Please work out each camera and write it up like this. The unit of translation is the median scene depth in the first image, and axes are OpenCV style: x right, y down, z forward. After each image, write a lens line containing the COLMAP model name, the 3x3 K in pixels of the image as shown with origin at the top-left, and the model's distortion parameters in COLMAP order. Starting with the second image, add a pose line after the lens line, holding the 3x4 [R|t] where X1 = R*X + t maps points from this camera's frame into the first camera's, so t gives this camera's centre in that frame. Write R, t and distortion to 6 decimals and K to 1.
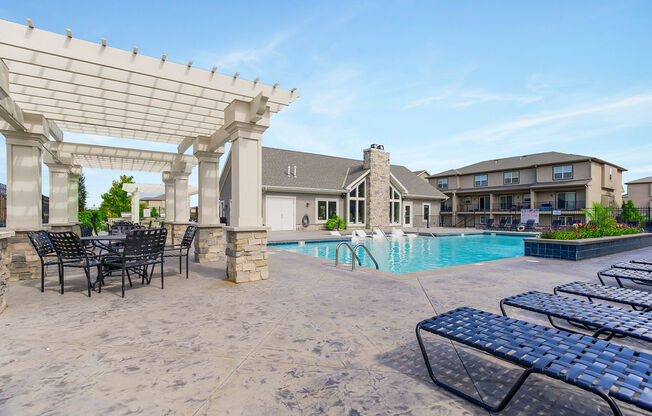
lens RADIAL K [[302.2, 0, 328.2], [0, 302.2, 210.8], [0, 0, 1]] dist [-0.010077, -0.000014]
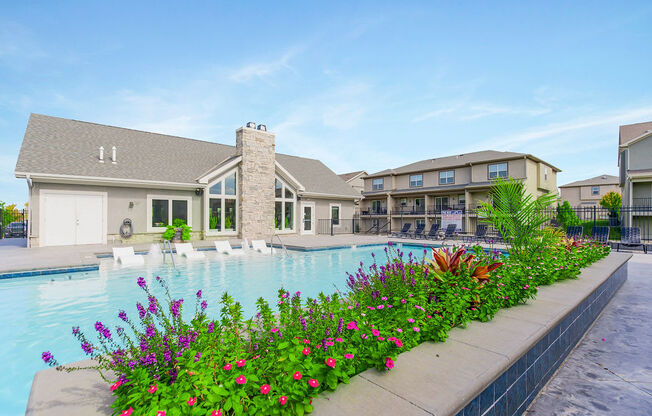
lens RADIAL K [[302.2, 0, 323.3], [0, 302.2, 213.1], [0, 0, 1]] dist [-0.010077, -0.000014]
pose [[0.993109, -0.003047, 0.117157, 0.212131], [0.003662, 0.999981, -0.005037, 0.003085], [-0.117139, 0.005431, 0.993101, 0.223605]]
